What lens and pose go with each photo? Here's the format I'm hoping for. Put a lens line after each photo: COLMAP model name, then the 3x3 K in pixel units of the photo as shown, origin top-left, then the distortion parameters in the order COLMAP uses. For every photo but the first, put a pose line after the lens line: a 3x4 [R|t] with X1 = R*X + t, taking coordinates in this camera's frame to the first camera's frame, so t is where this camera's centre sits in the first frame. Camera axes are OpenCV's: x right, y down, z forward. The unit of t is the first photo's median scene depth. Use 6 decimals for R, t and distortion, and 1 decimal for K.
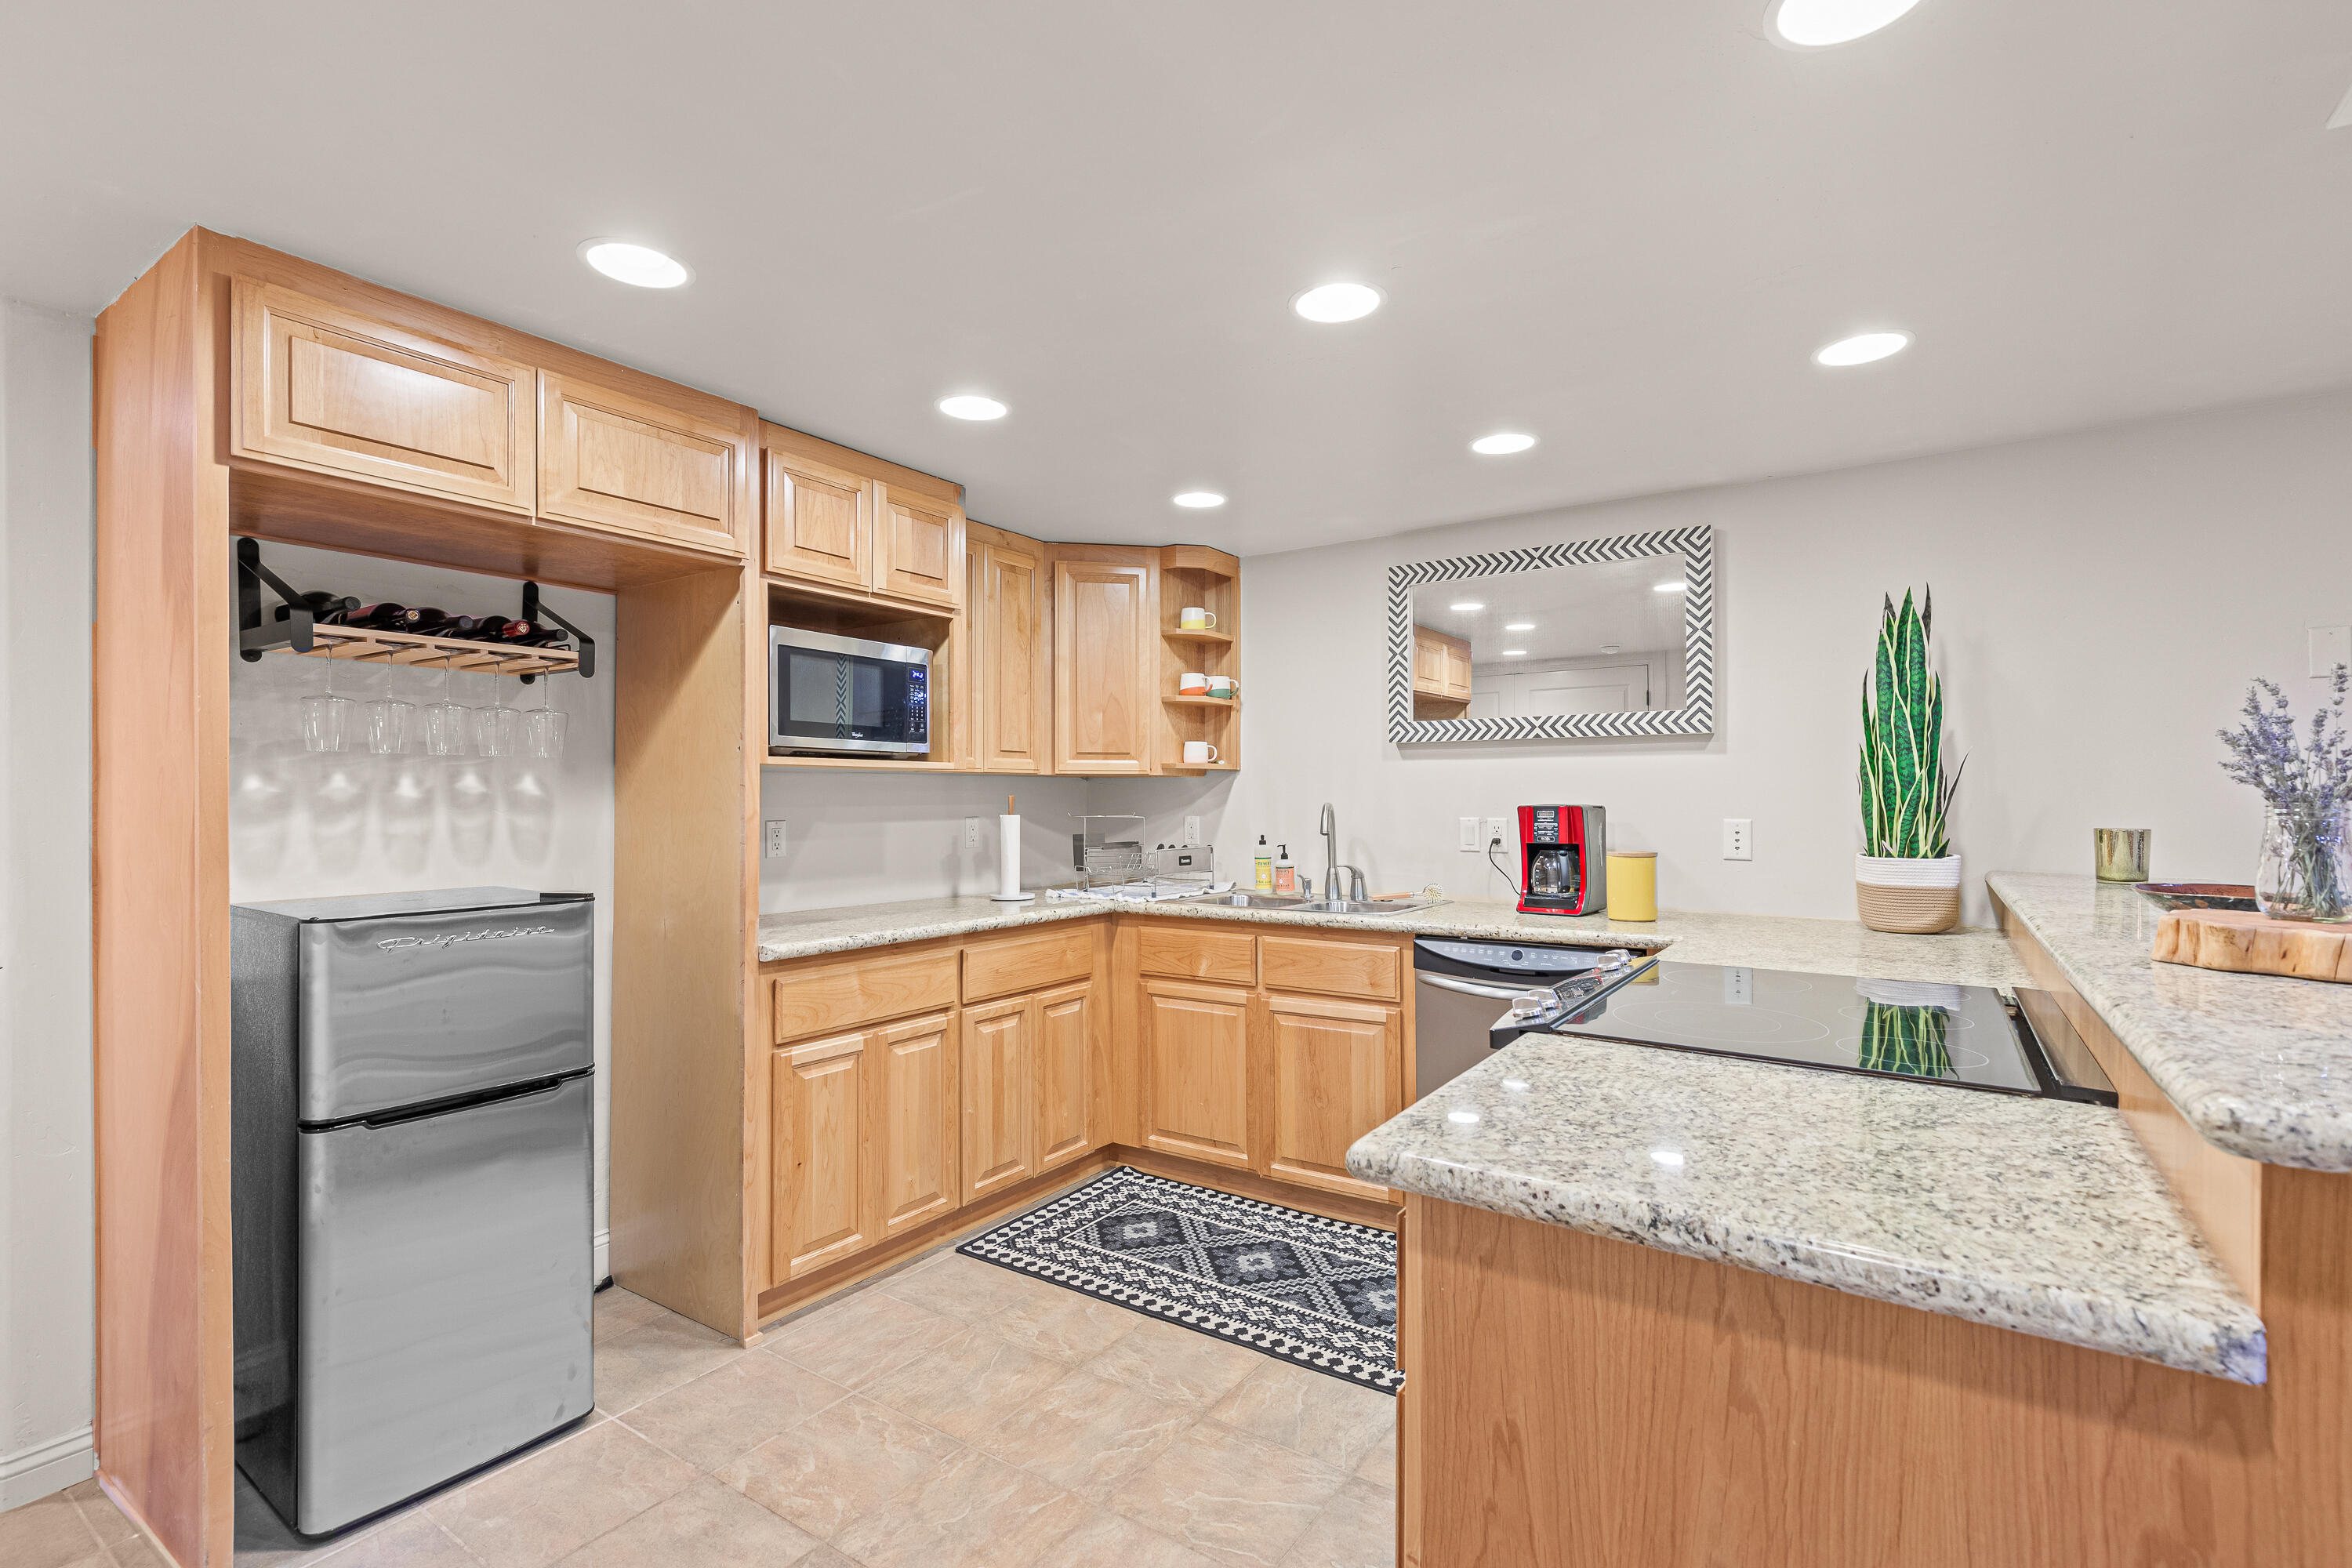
lens RADIAL K [[1069.5, 0, 1178.2], [0, 1069.5, 788.8], [0, 0, 1]] dist [0.013203, -0.002028]
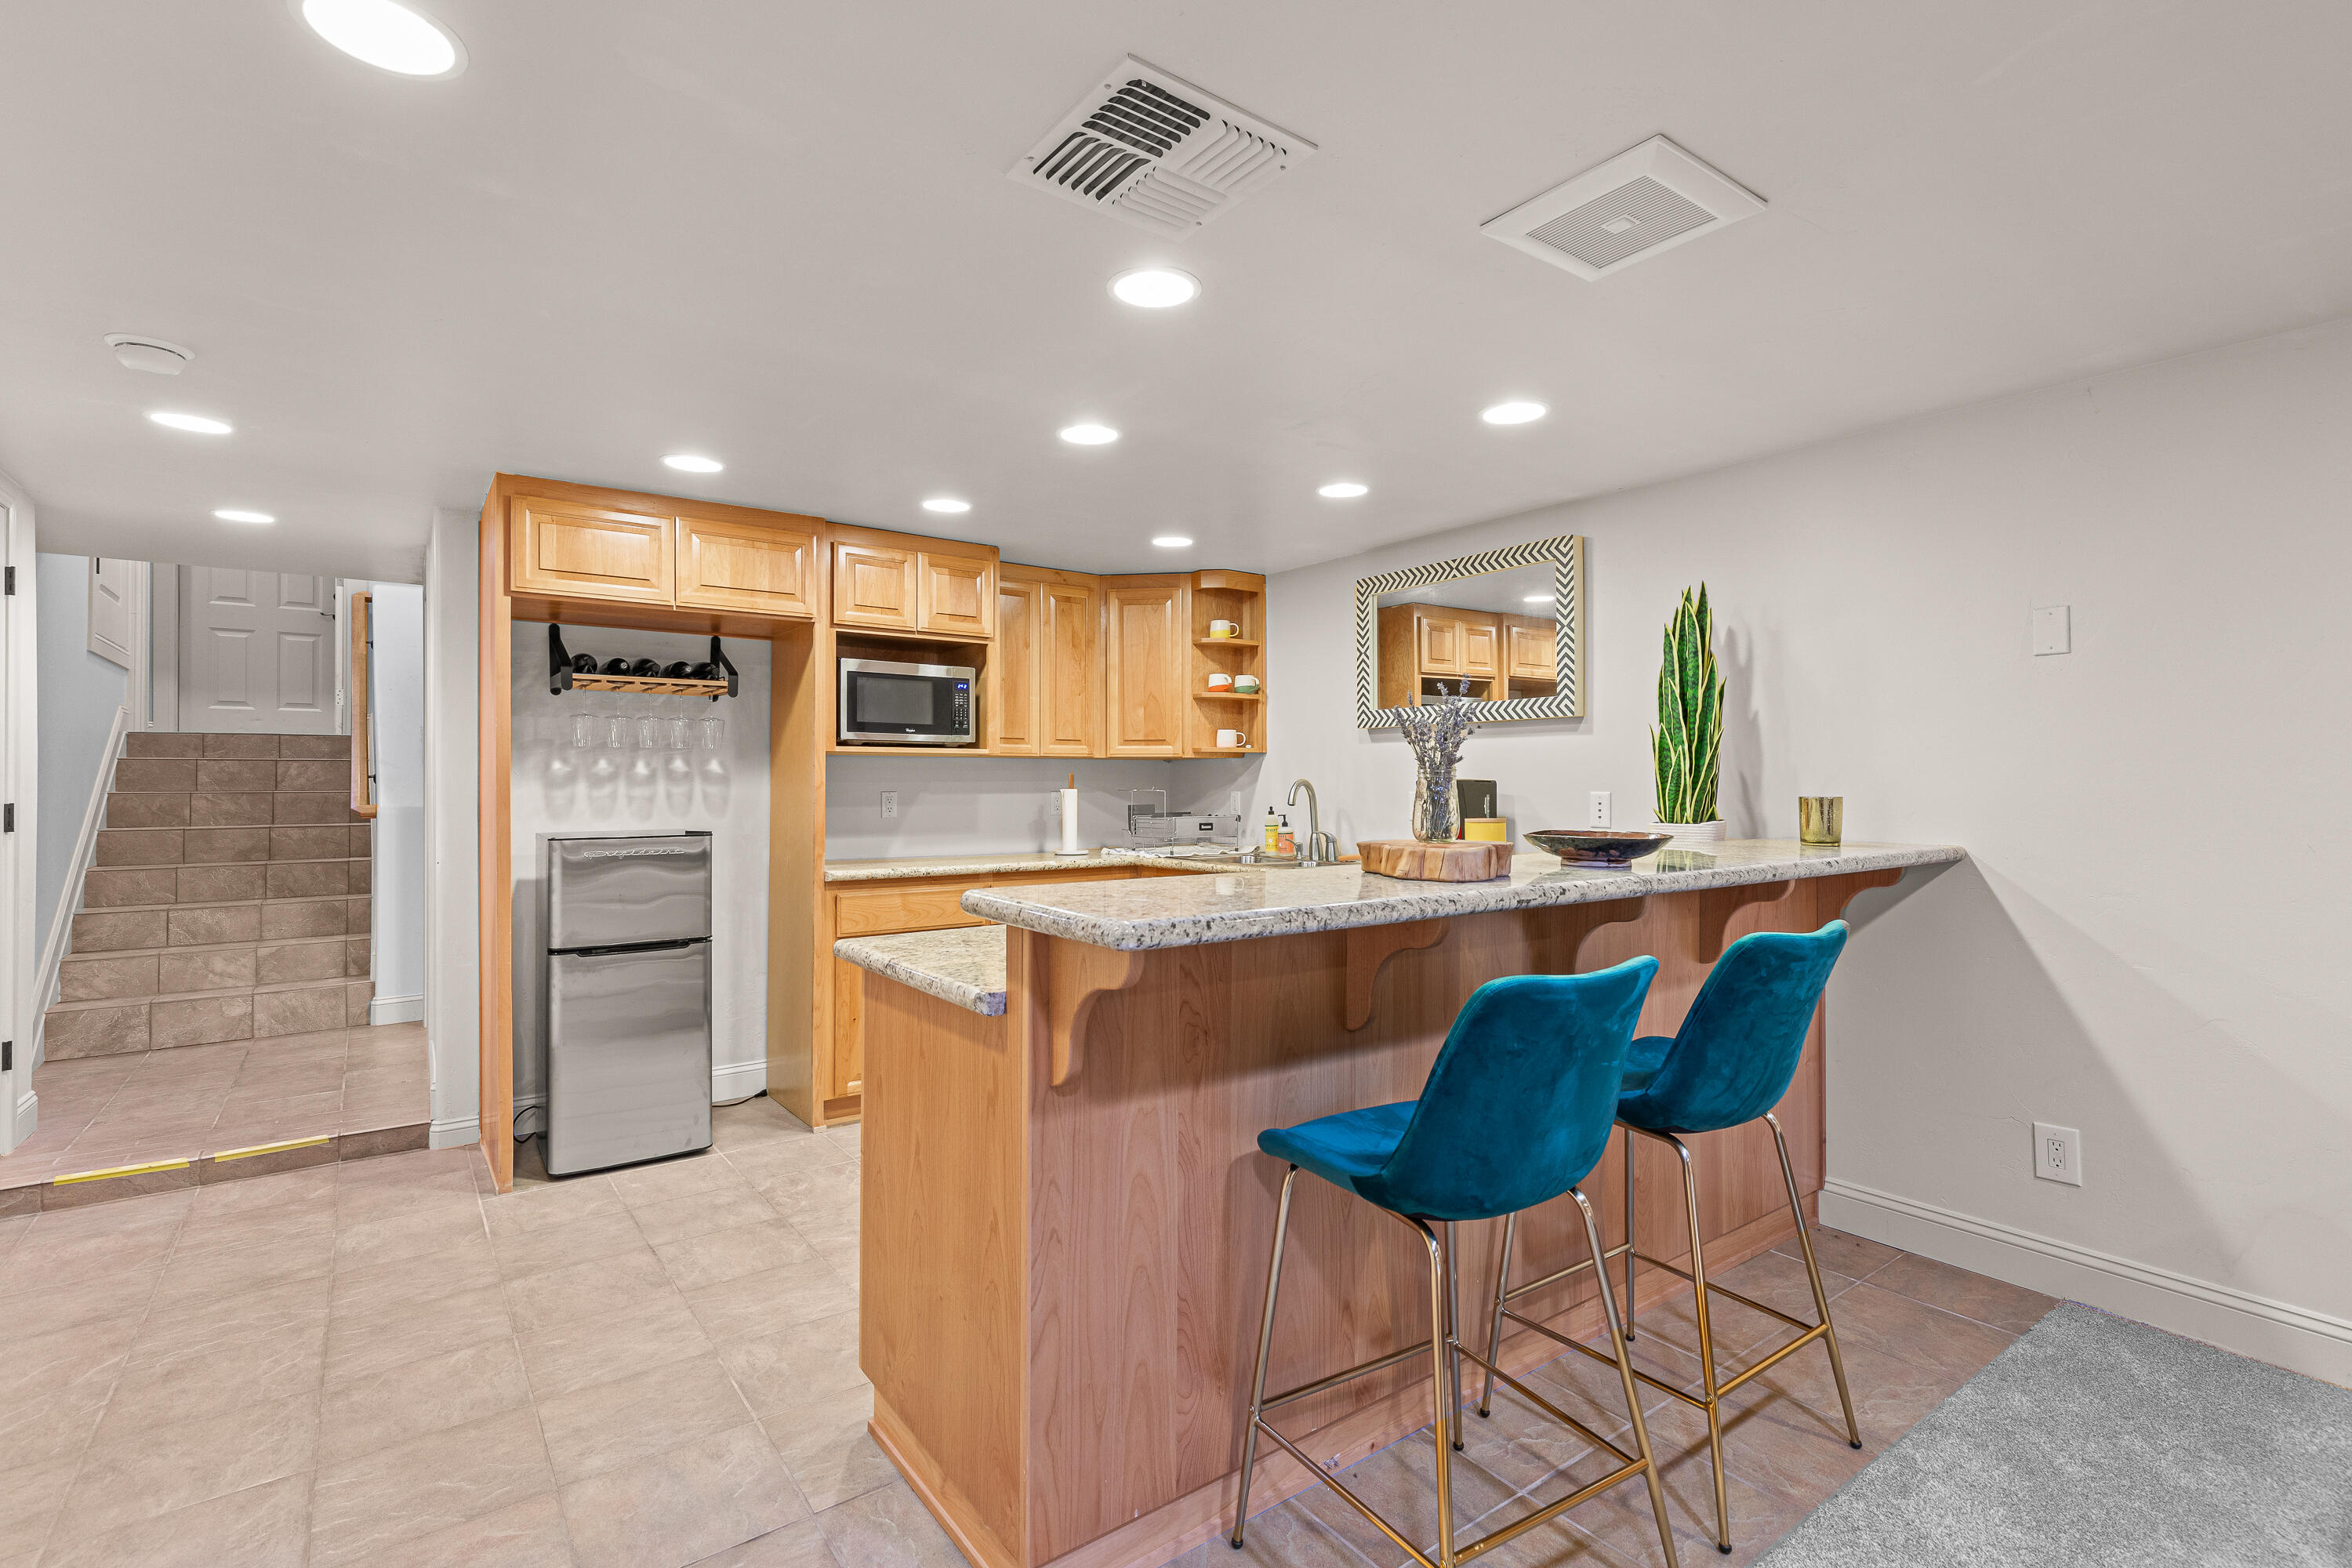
lens RADIAL K [[1069.5, 0, 1161.3], [0, 1069.5, 771.3], [0, 0, 1]] dist [0.013203, -0.002028]
pose [[0.942690, -0.003466, -0.333651, 0.519180], [0.002380, 0.999990, -0.003662, 0.010797], [0.333661, 0.002658, 0.942689, -0.248888]]
